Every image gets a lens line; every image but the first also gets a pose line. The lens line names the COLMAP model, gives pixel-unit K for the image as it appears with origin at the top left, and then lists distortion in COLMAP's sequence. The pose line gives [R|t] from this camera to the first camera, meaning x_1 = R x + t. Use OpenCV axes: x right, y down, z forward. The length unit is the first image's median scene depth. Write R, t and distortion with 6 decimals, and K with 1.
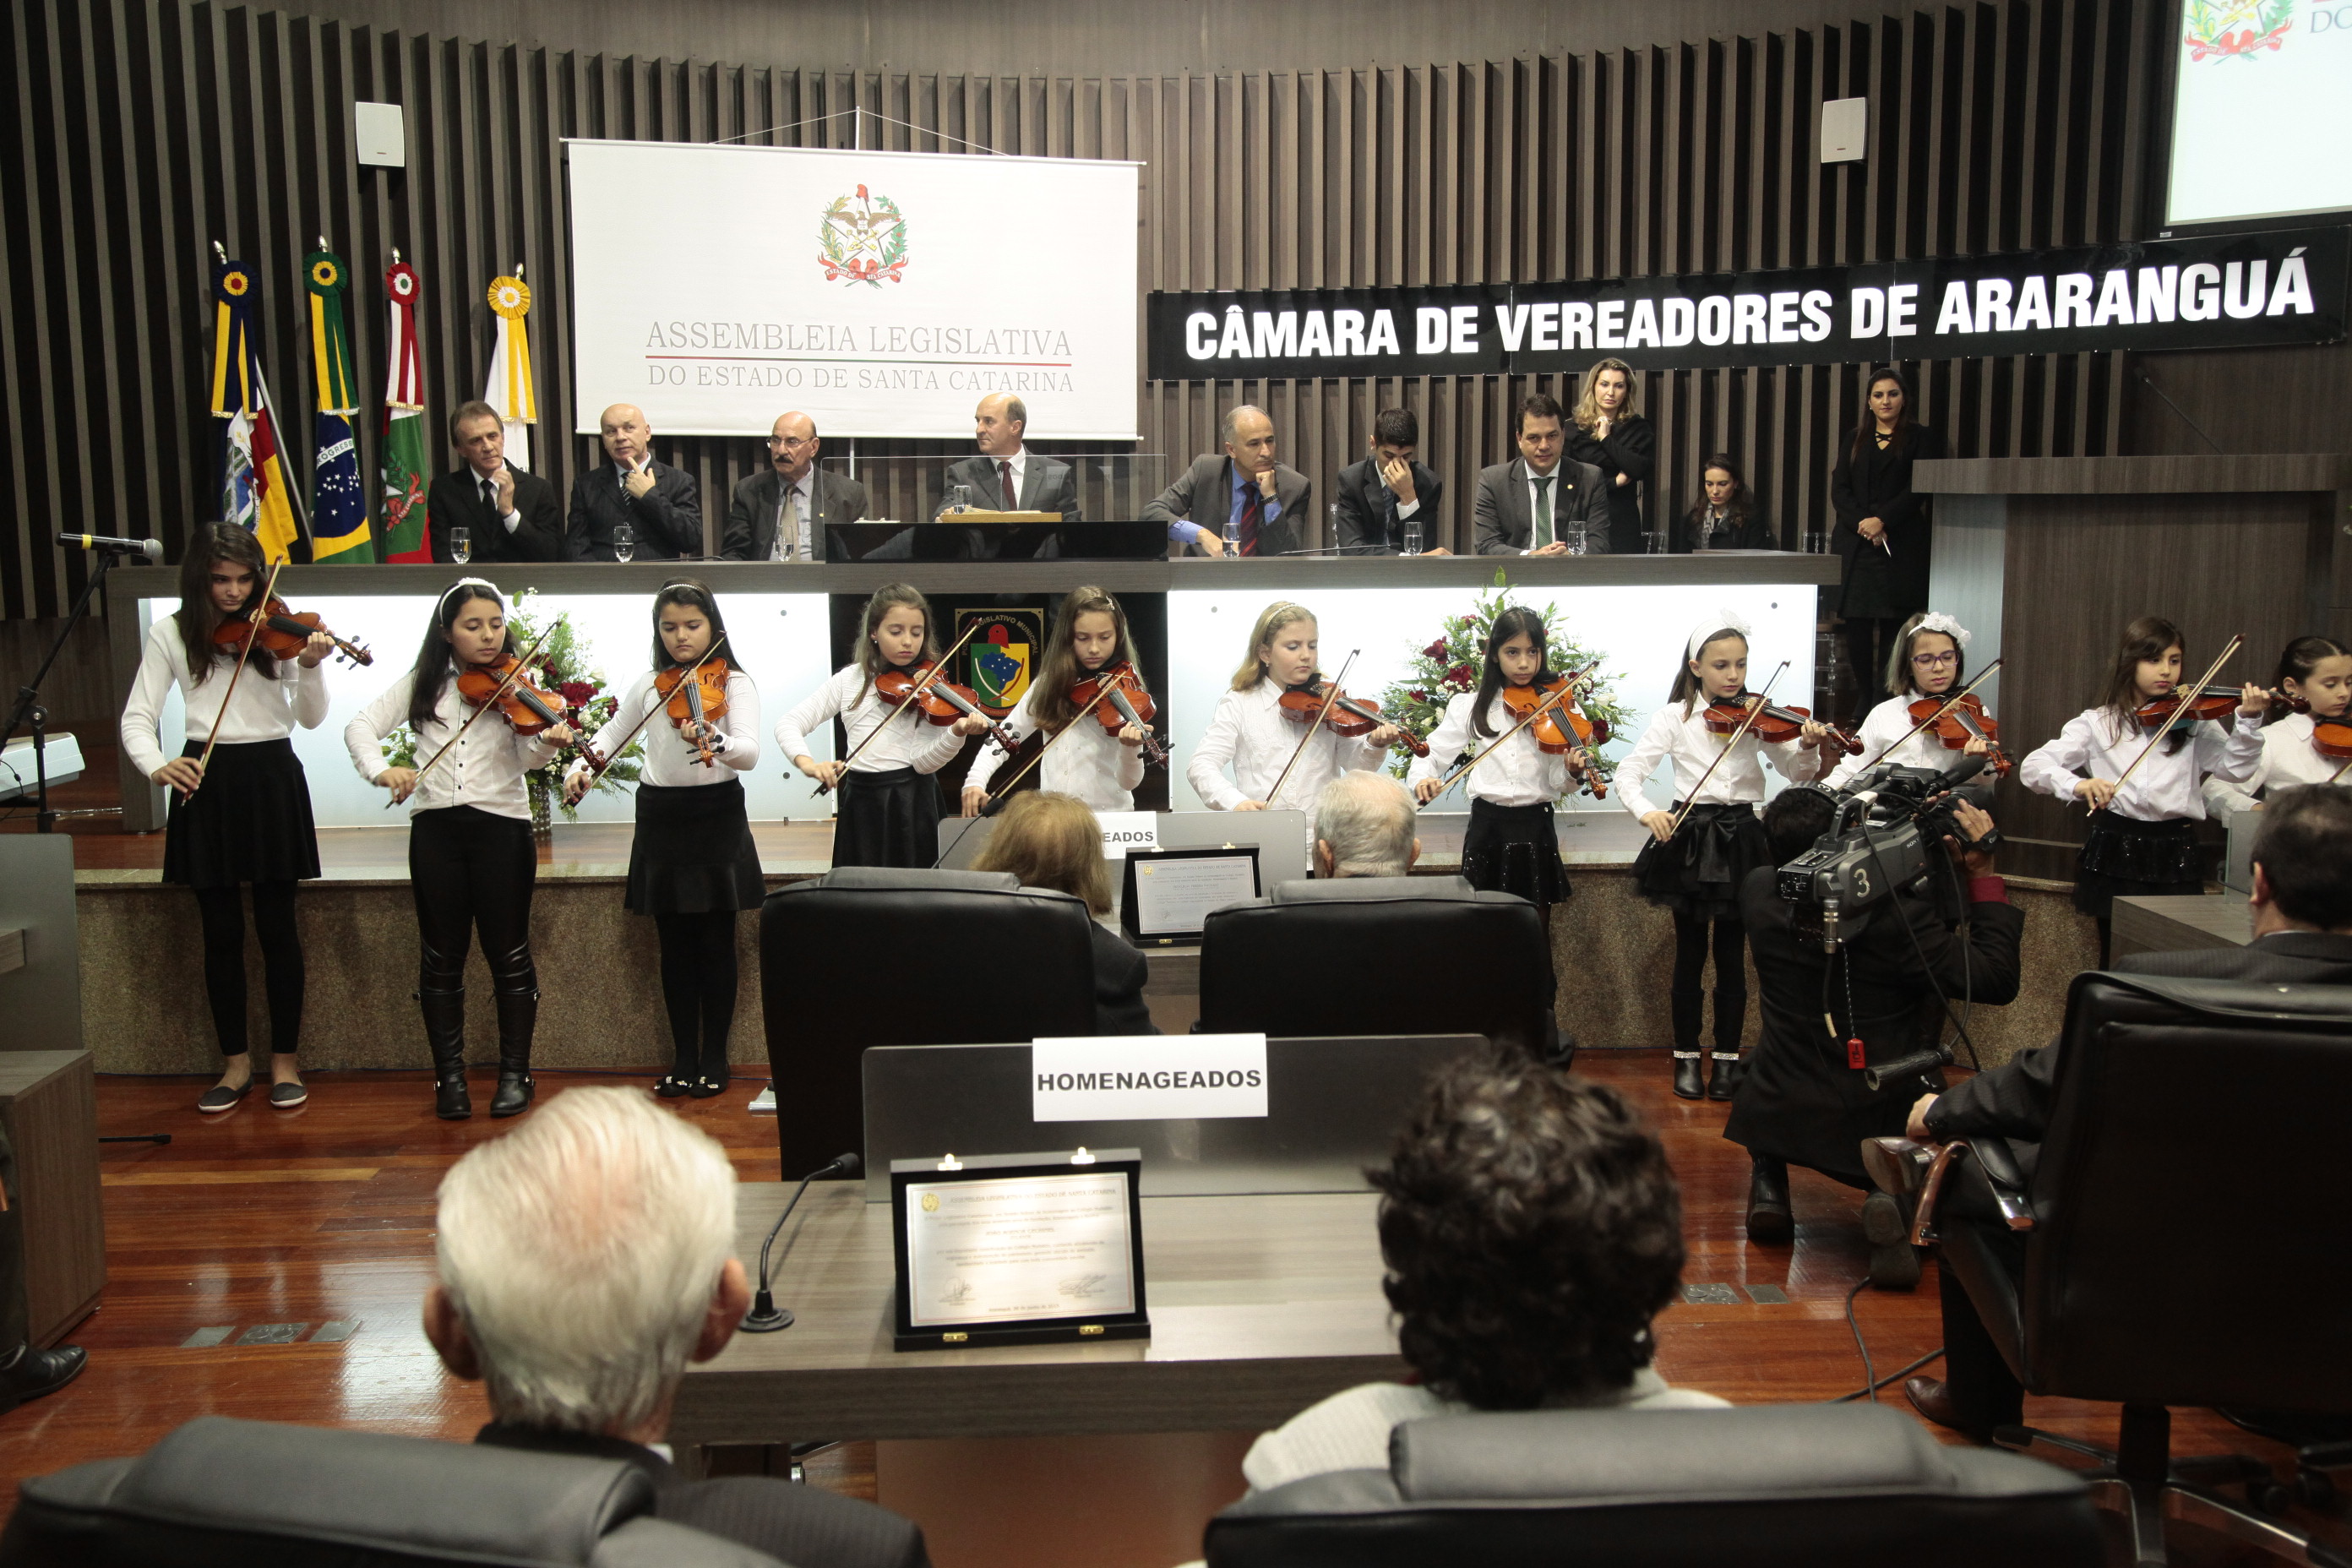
lens RADIAL K [[2239.3, 0, 1216.8], [0, 2239.3, 799.8], [0, 0, 1]] dist [0.015841, 0.000000]
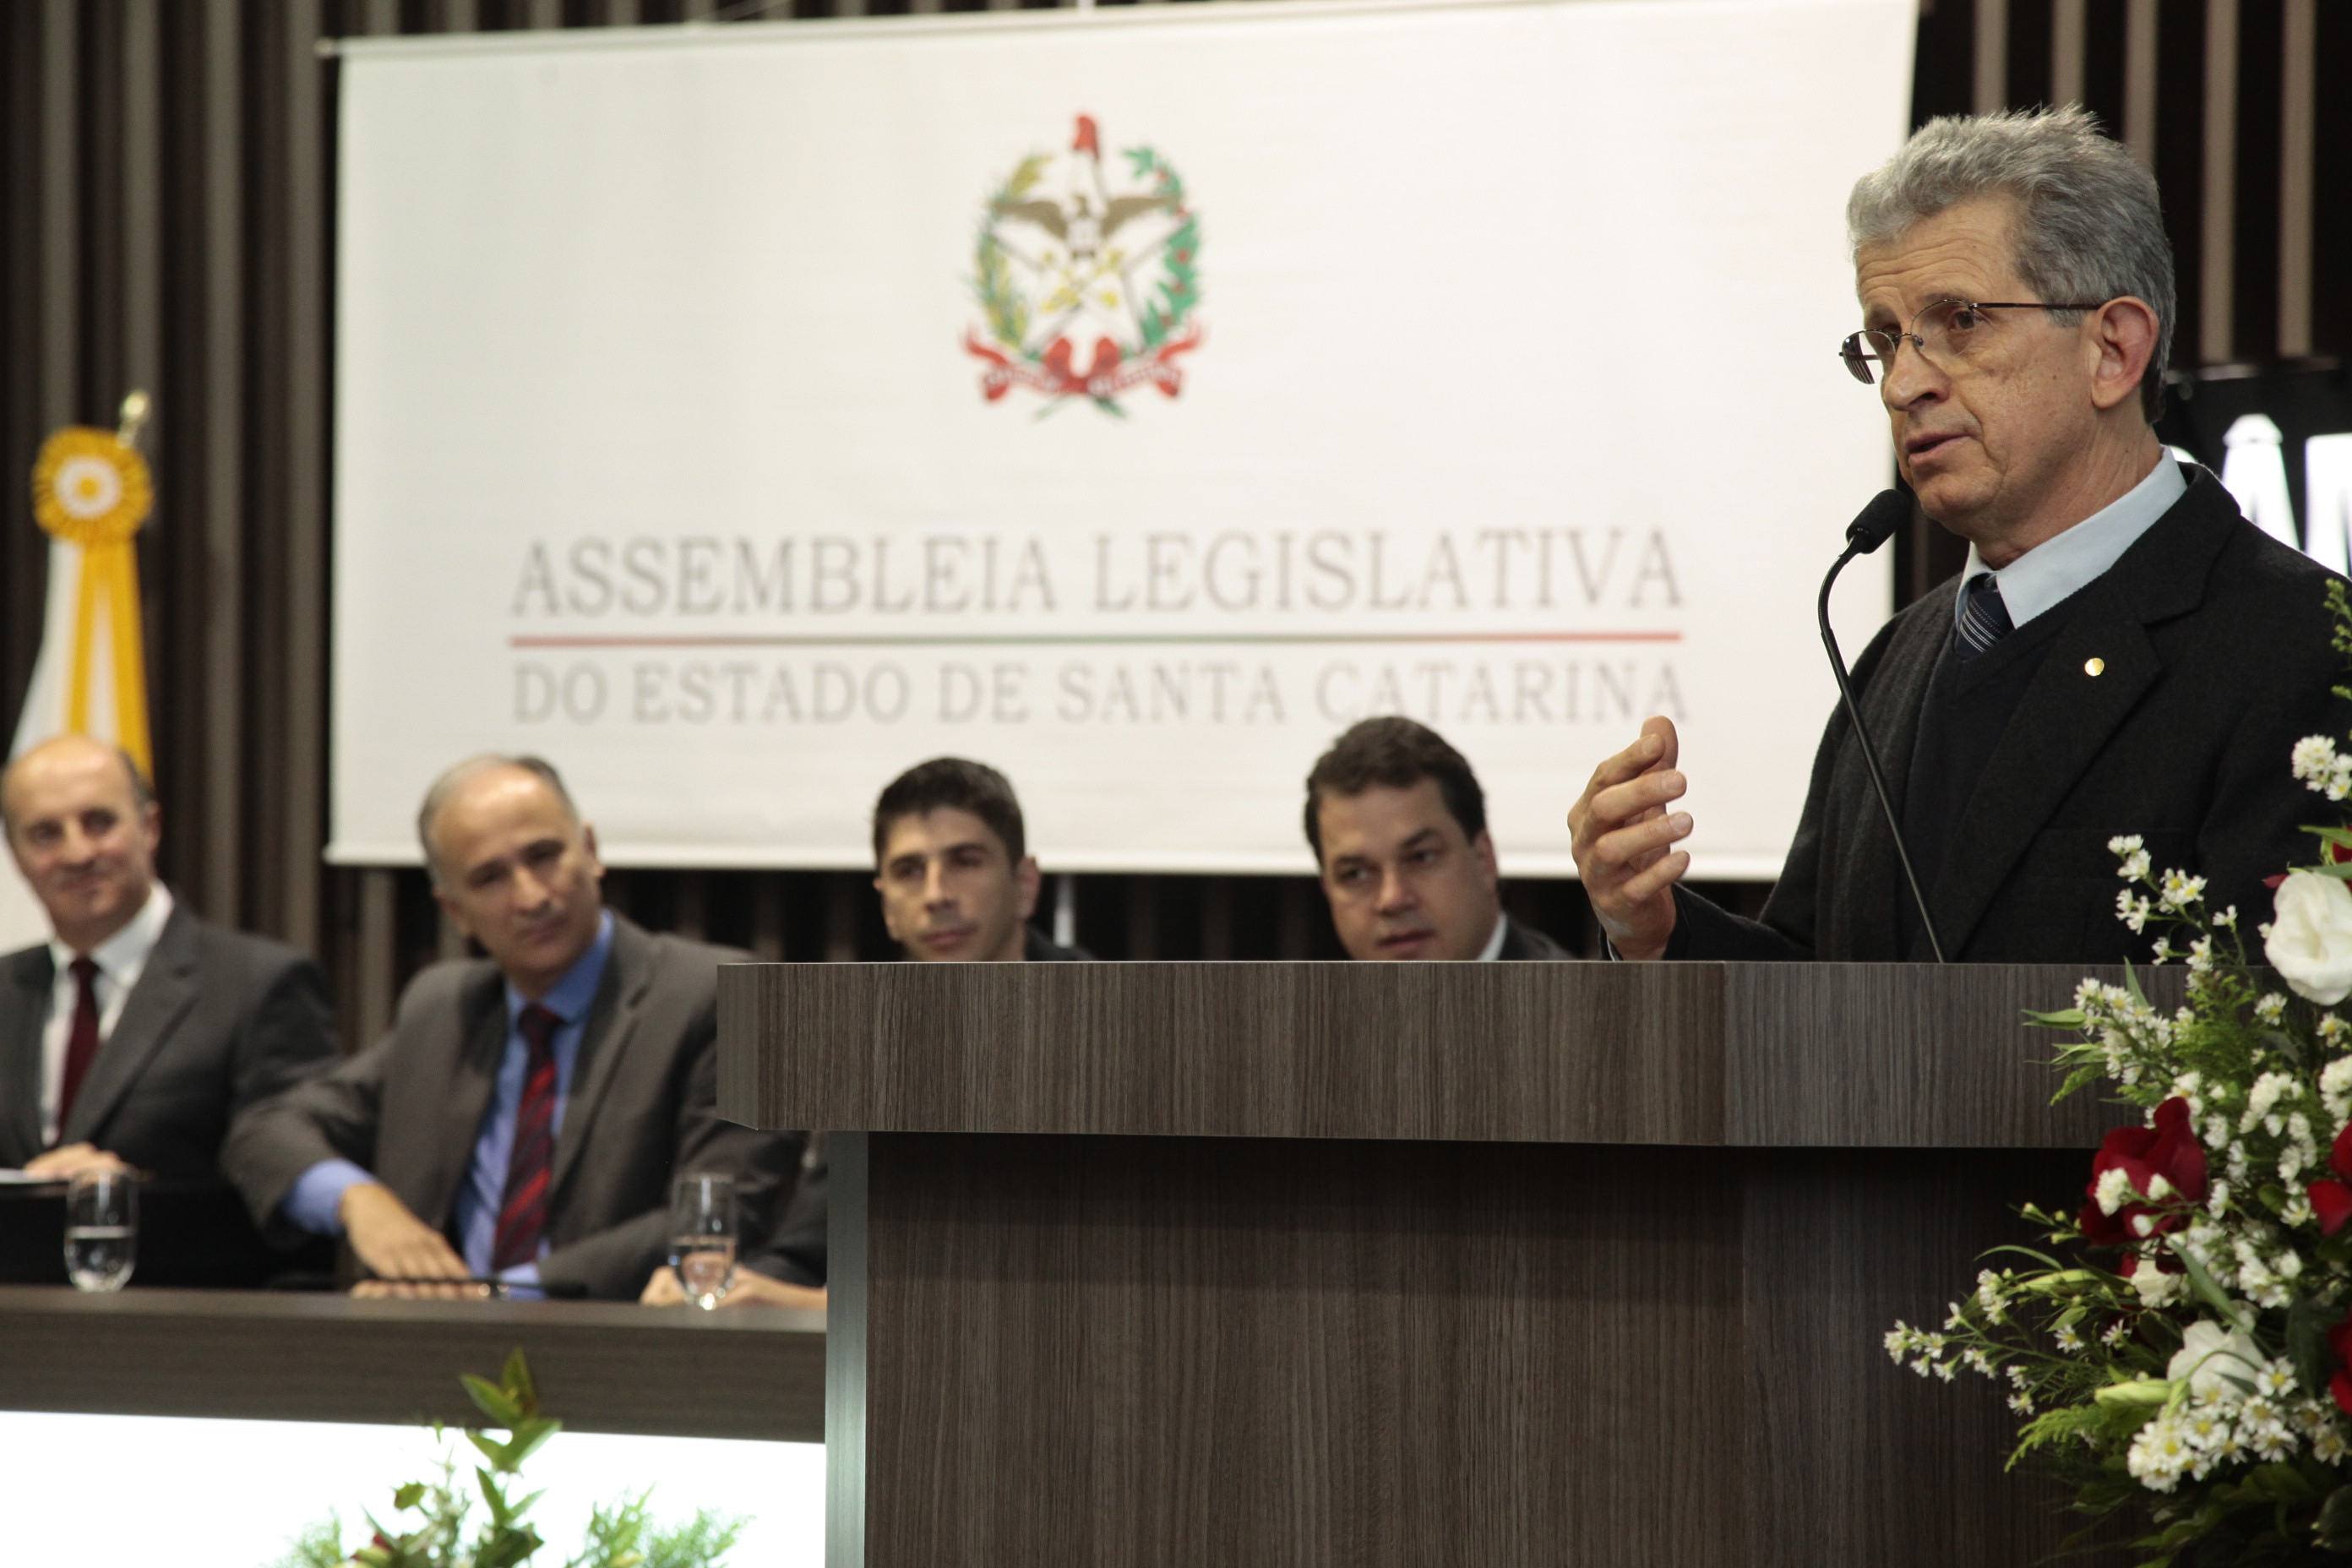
lens RADIAL K [[6457.1, 0, 1164.9], [0, 6457.1, 778.9], [0, 0, 1]] dist [0.632443, 0.000000]
pose [[0.784597, -0.009466, -0.619933, 0.439831], [-0.098384, 0.985314, -0.139561, -0.046604], [0.612150, 0.170491, 0.772143, 0.289181]]
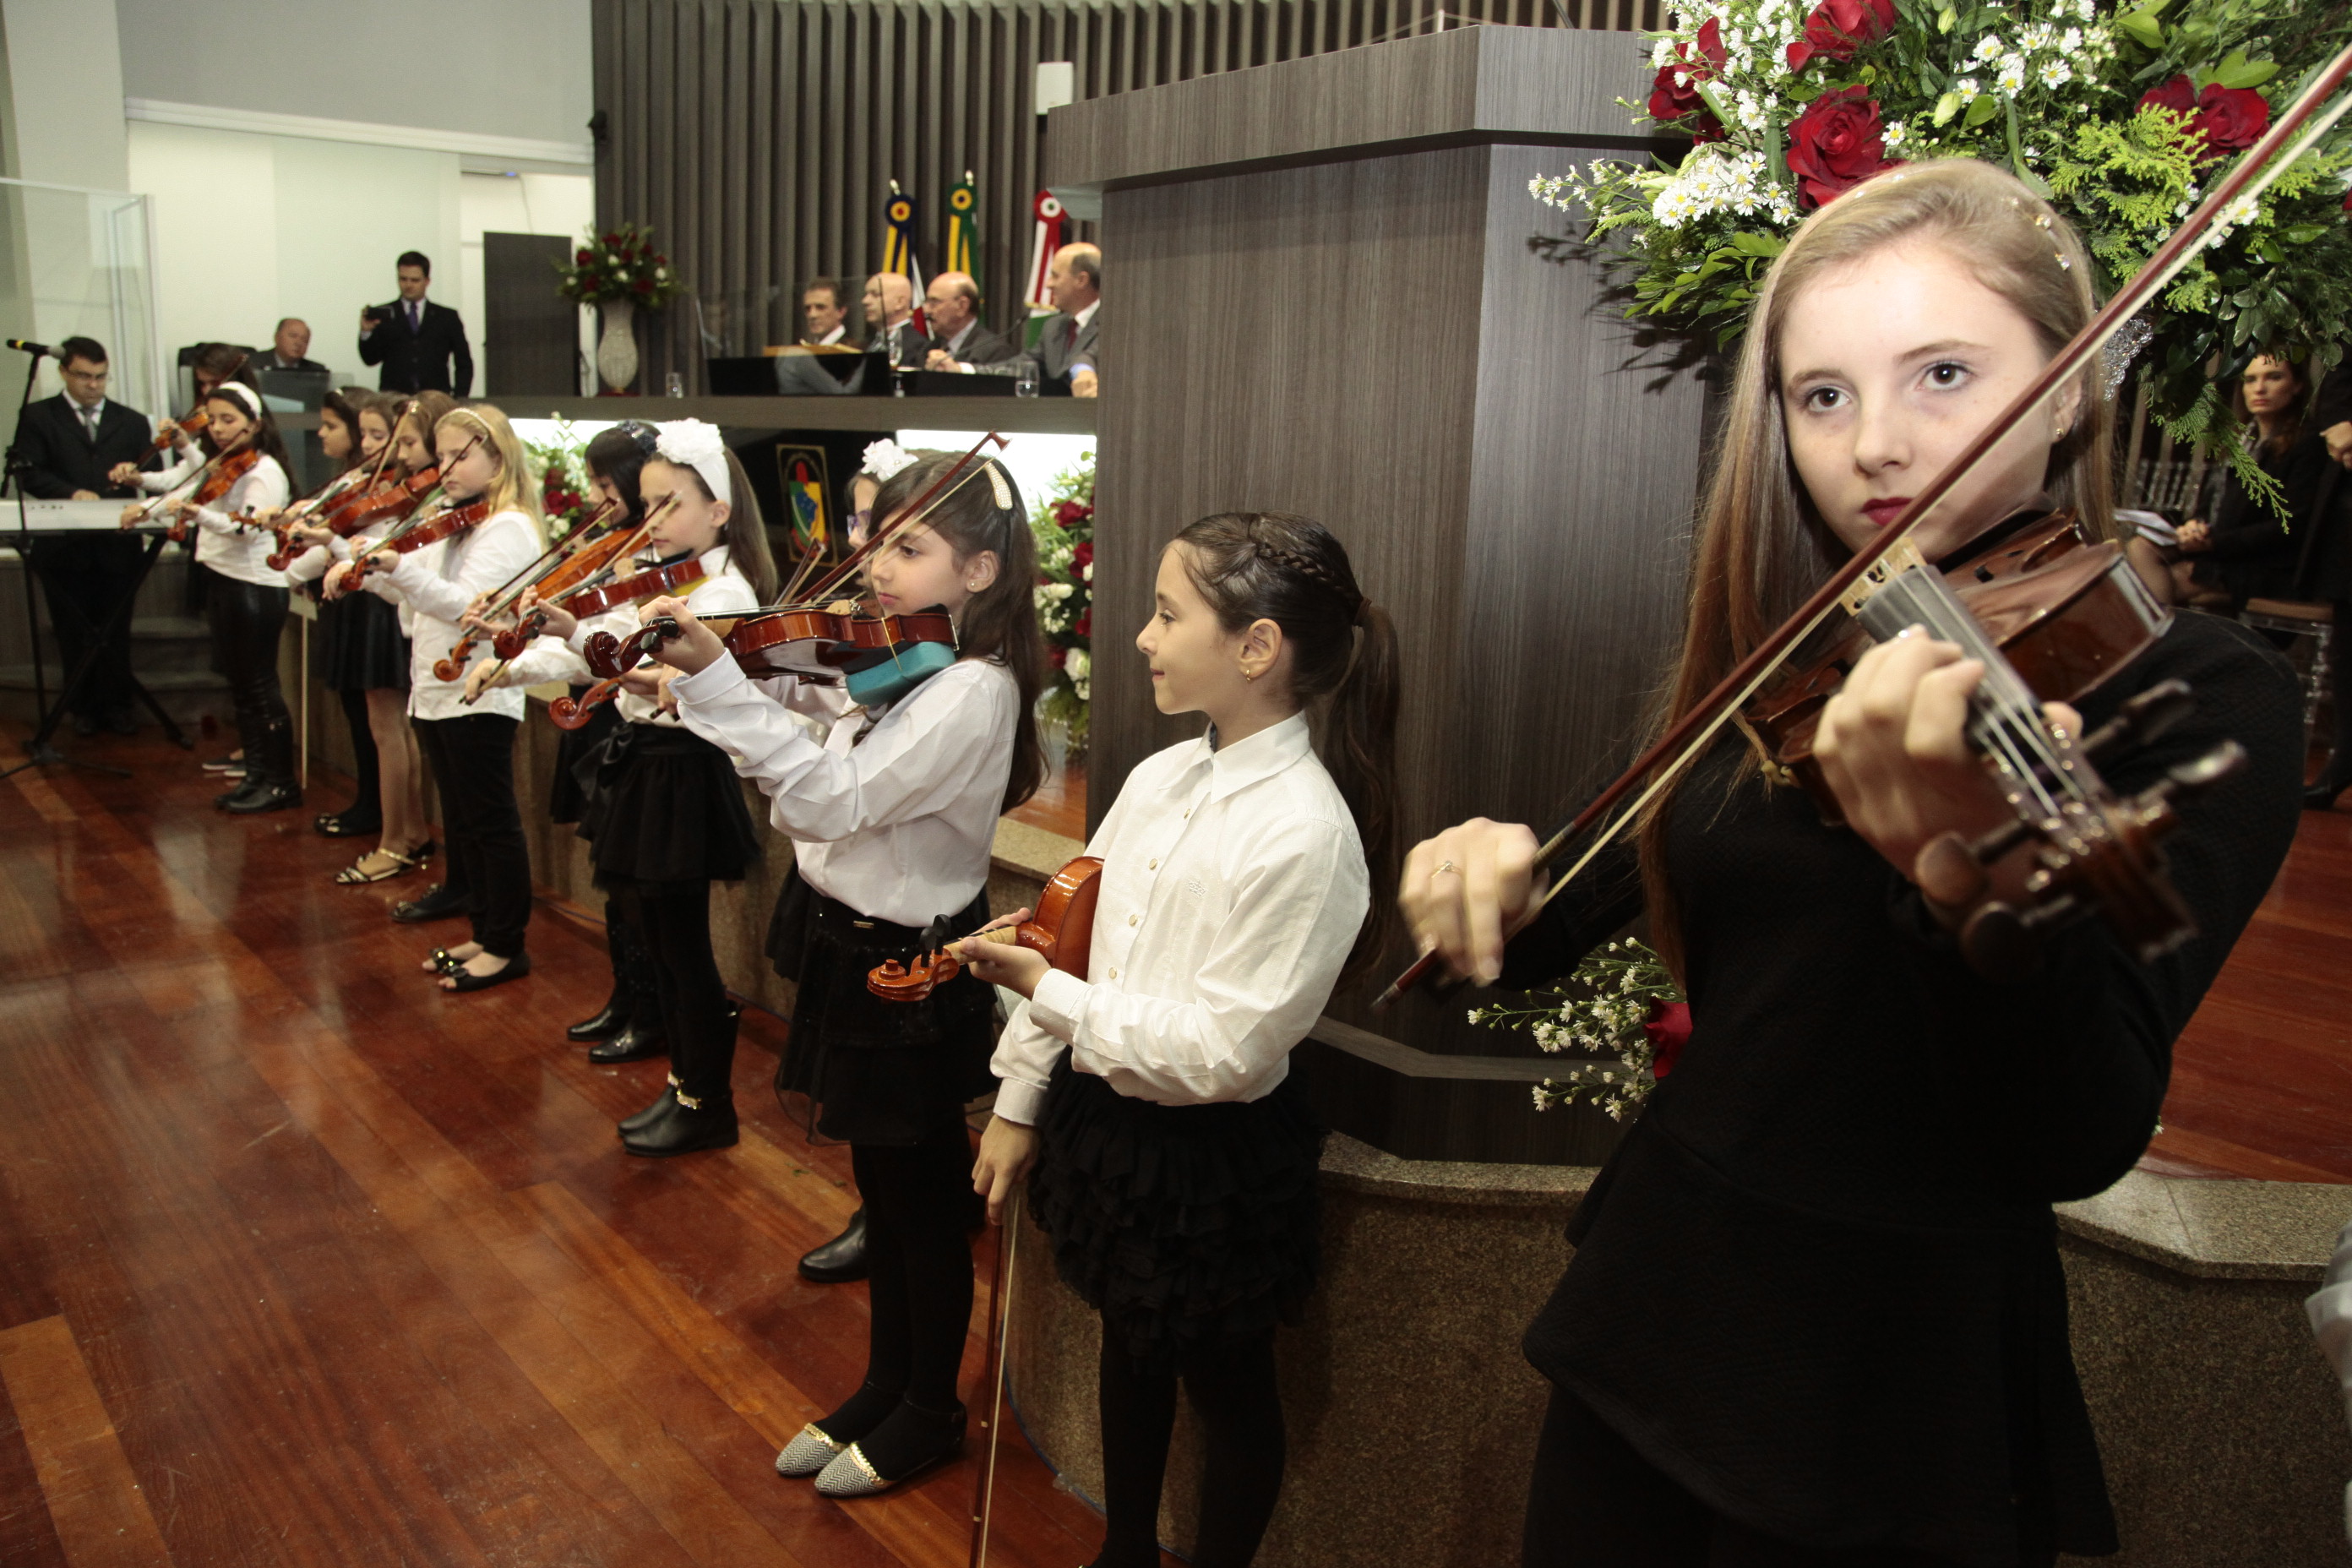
lens RADIAL K [[1664.8, 0, 1144.5], [0, 1664.8, 763.9], [0, 0, 1]] dist [-0.106427, 0.064110]
pose [[0.633516, 0.177798, -0.753025, 0.368351], [-0.149461, 0.983030, 0.106364, -0.031865], [0.759157, 0.045165, 0.649339, 0.434282]]
